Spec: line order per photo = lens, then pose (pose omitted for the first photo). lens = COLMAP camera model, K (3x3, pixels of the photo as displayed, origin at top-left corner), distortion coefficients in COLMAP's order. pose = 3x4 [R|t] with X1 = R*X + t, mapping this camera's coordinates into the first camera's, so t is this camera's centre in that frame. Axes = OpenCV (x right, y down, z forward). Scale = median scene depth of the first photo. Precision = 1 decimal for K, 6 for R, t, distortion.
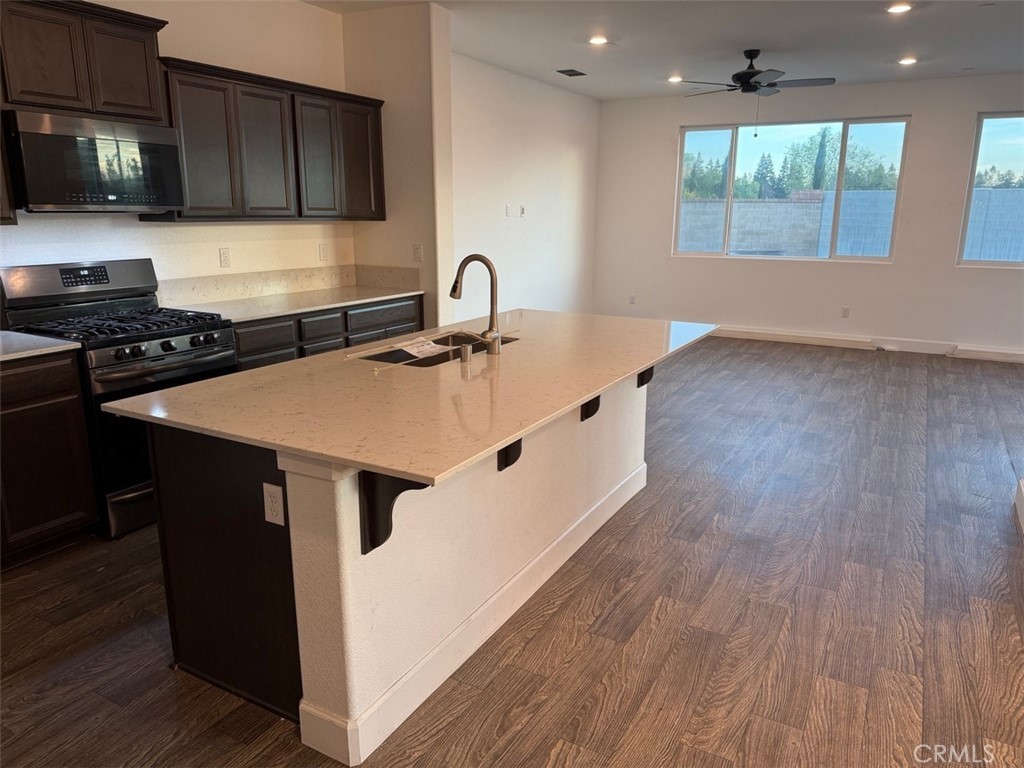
lens RADIAL K [[714.5, 0, 520.4], [0, 714.5, 379.3], [0, 0, 1]] dist [0.047858, -0.061598]
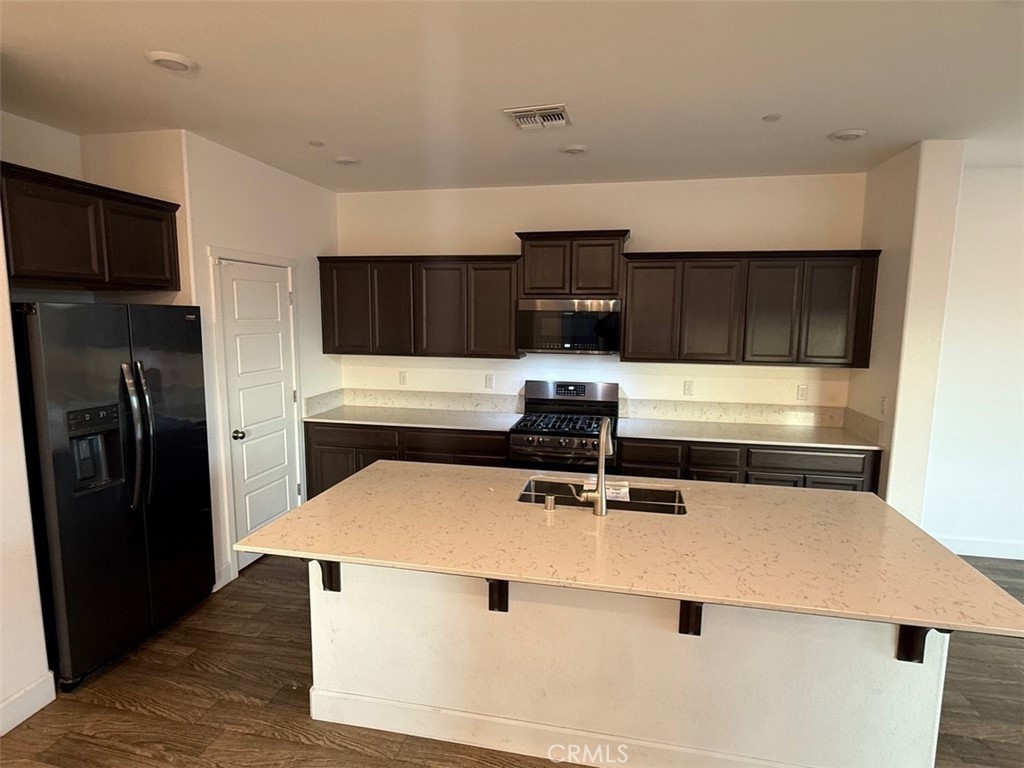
lens RADIAL K [[550.4, 0, 518.4], [0, 550.4, 379.8], [0, 0, 1]] dist [0.001411, -0.002127]
pose [[0.301792, 0.108287, -0.947204, 0.437842], [-0.226398, 0.973249, 0.039131, -0.152310], [0.926102, 0.202635, 0.318235, 0.394290]]
